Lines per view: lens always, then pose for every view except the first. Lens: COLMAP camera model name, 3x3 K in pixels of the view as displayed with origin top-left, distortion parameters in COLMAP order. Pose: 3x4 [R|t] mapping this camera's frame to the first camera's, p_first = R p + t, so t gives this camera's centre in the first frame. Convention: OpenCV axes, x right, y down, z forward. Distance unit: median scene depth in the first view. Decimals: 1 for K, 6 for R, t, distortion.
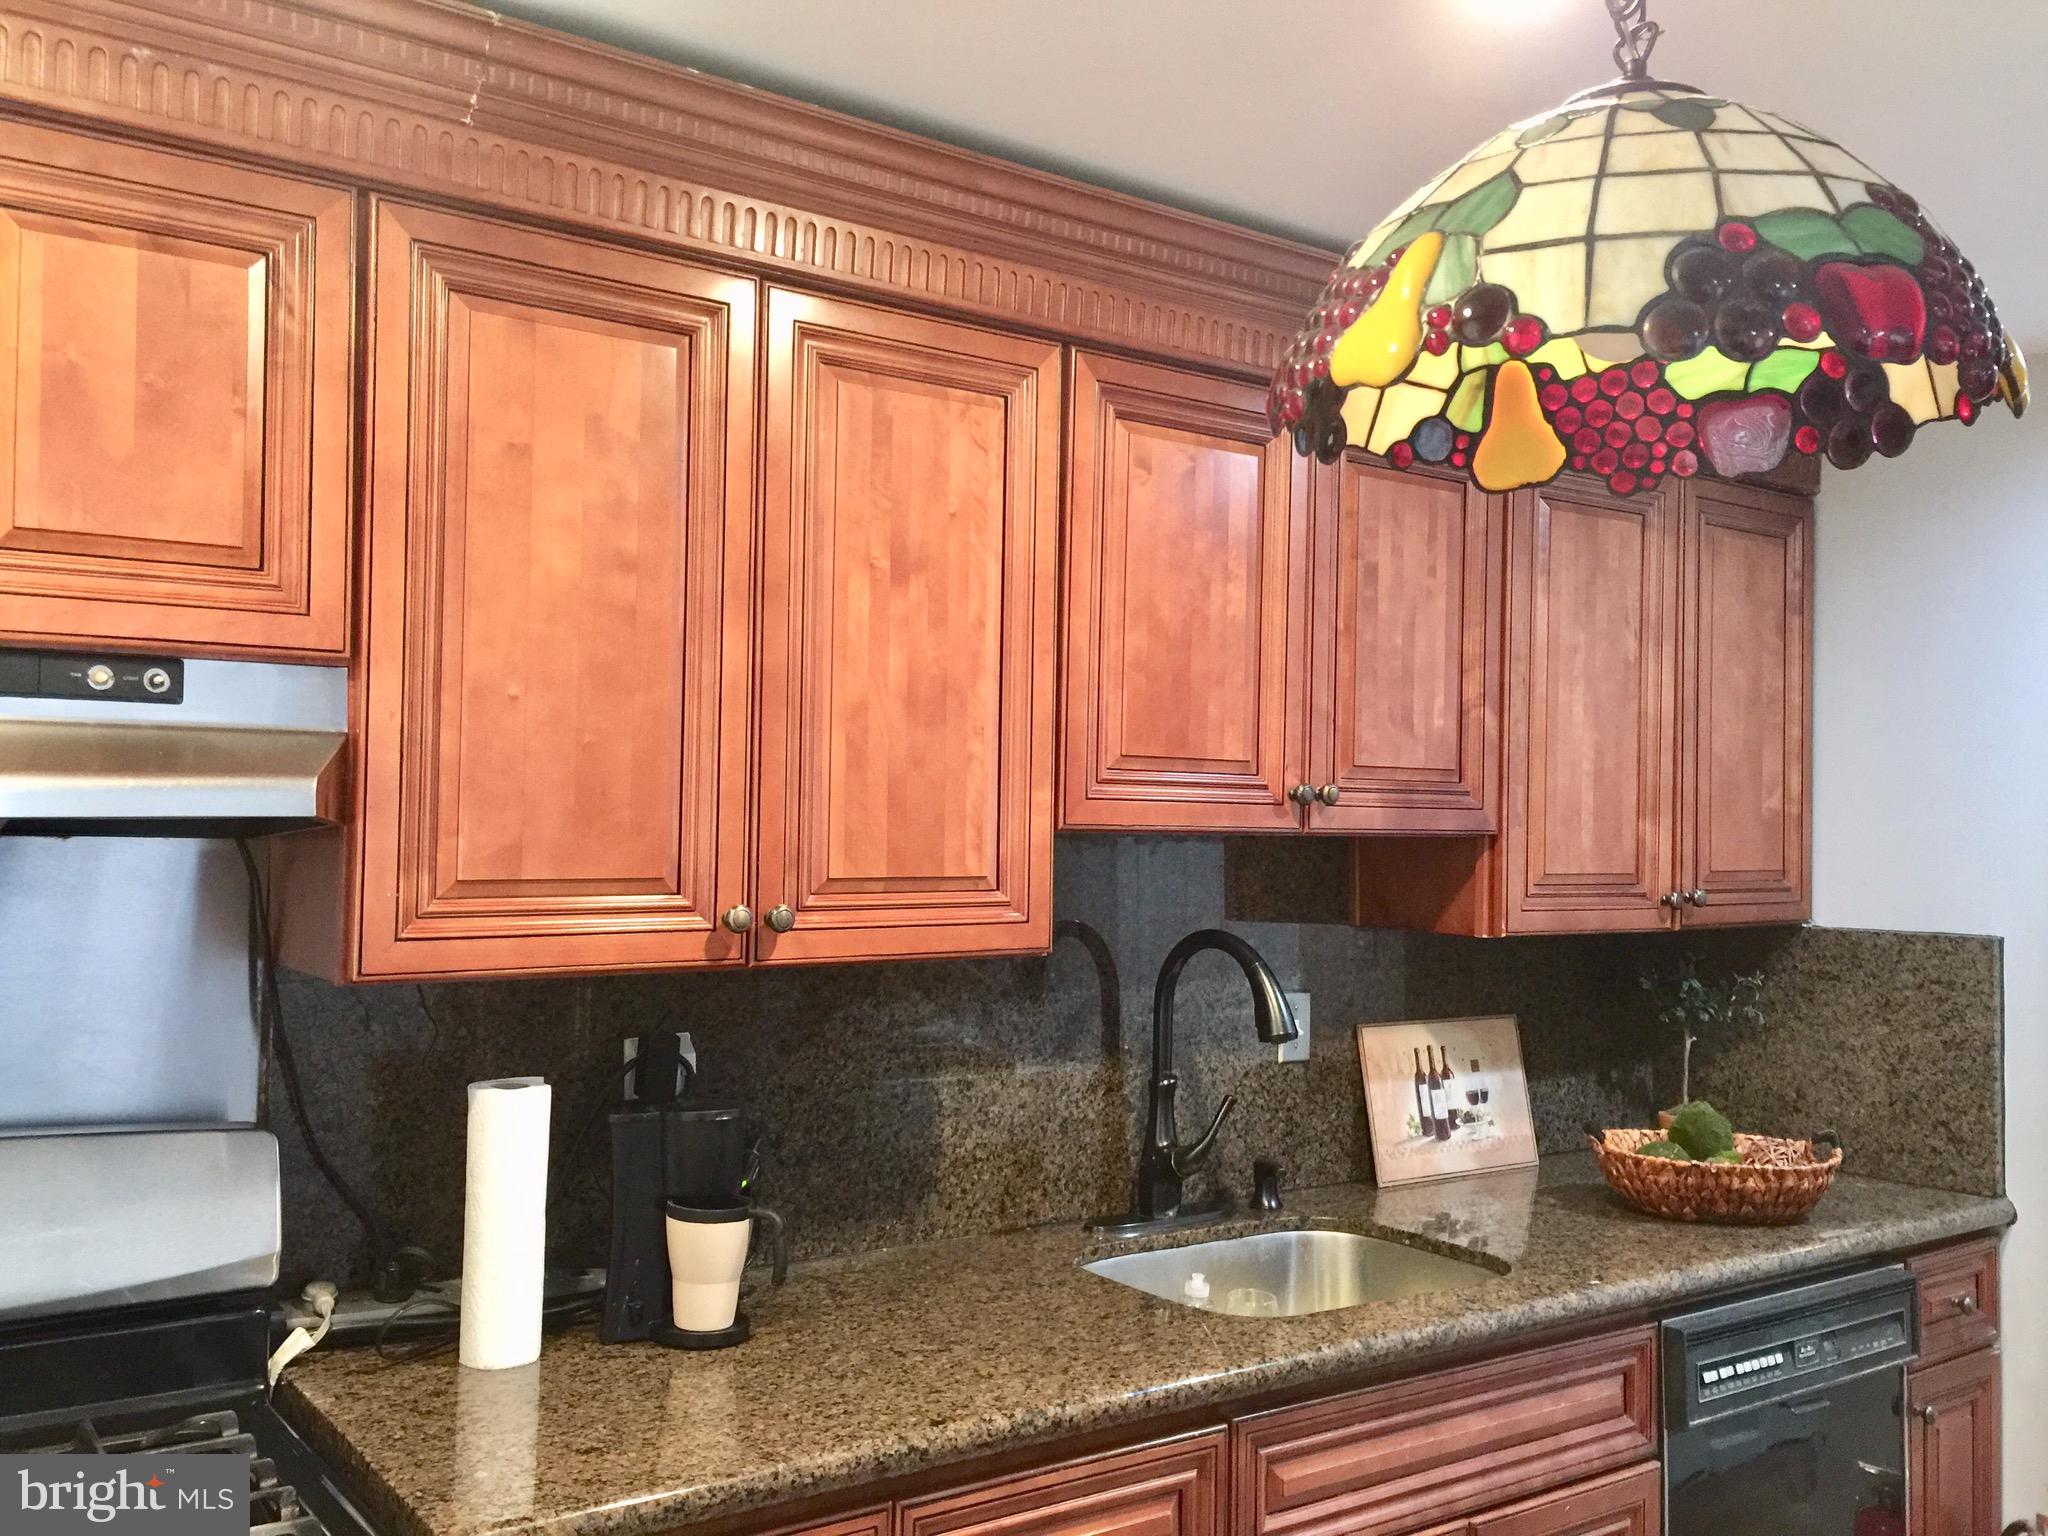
lens RADIAL K [[1725.4, 0, 1004.9], [0, 1725.4, 762.4], [0, 0, 1]] dist [0.064160, -0.084550]
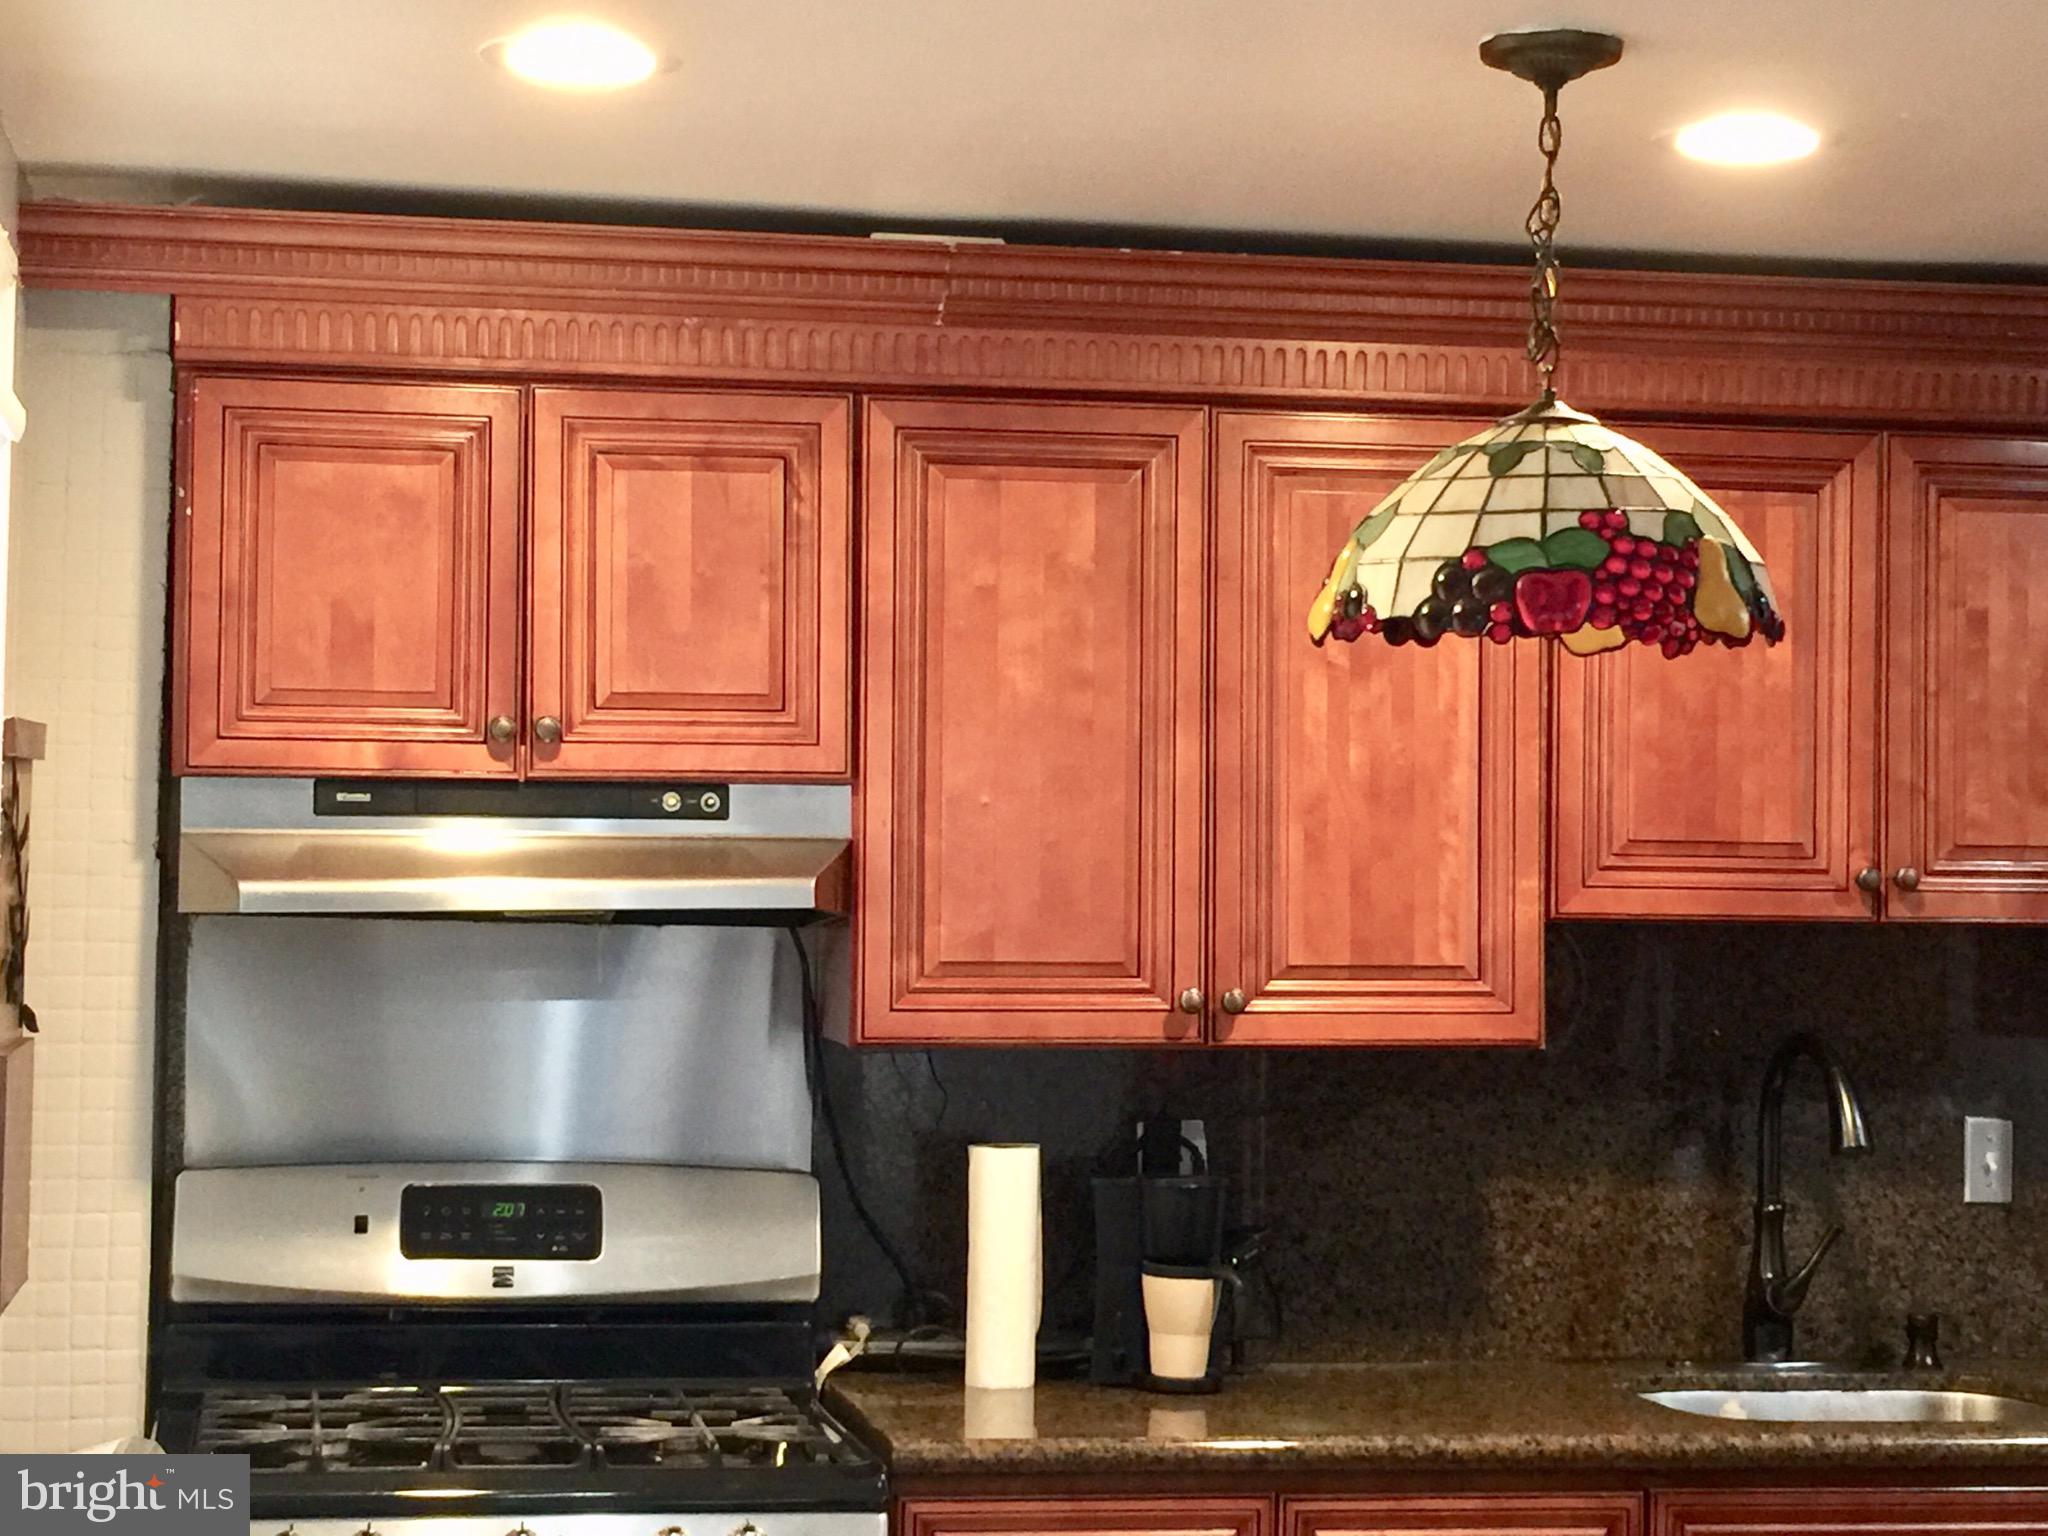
lens RADIAL K [[3760.4, 0, 1024.0], [0, 3760.4, 768.0], [0, 0, 1]] dist [0.006589, 0.106447]
pose [[0.907916, -0.019265, -0.418709, 0.730633], [0.017244, 0.999814, -0.008611, -0.036738], [0.418797, 0.000598, 0.908080, -1.172897]]
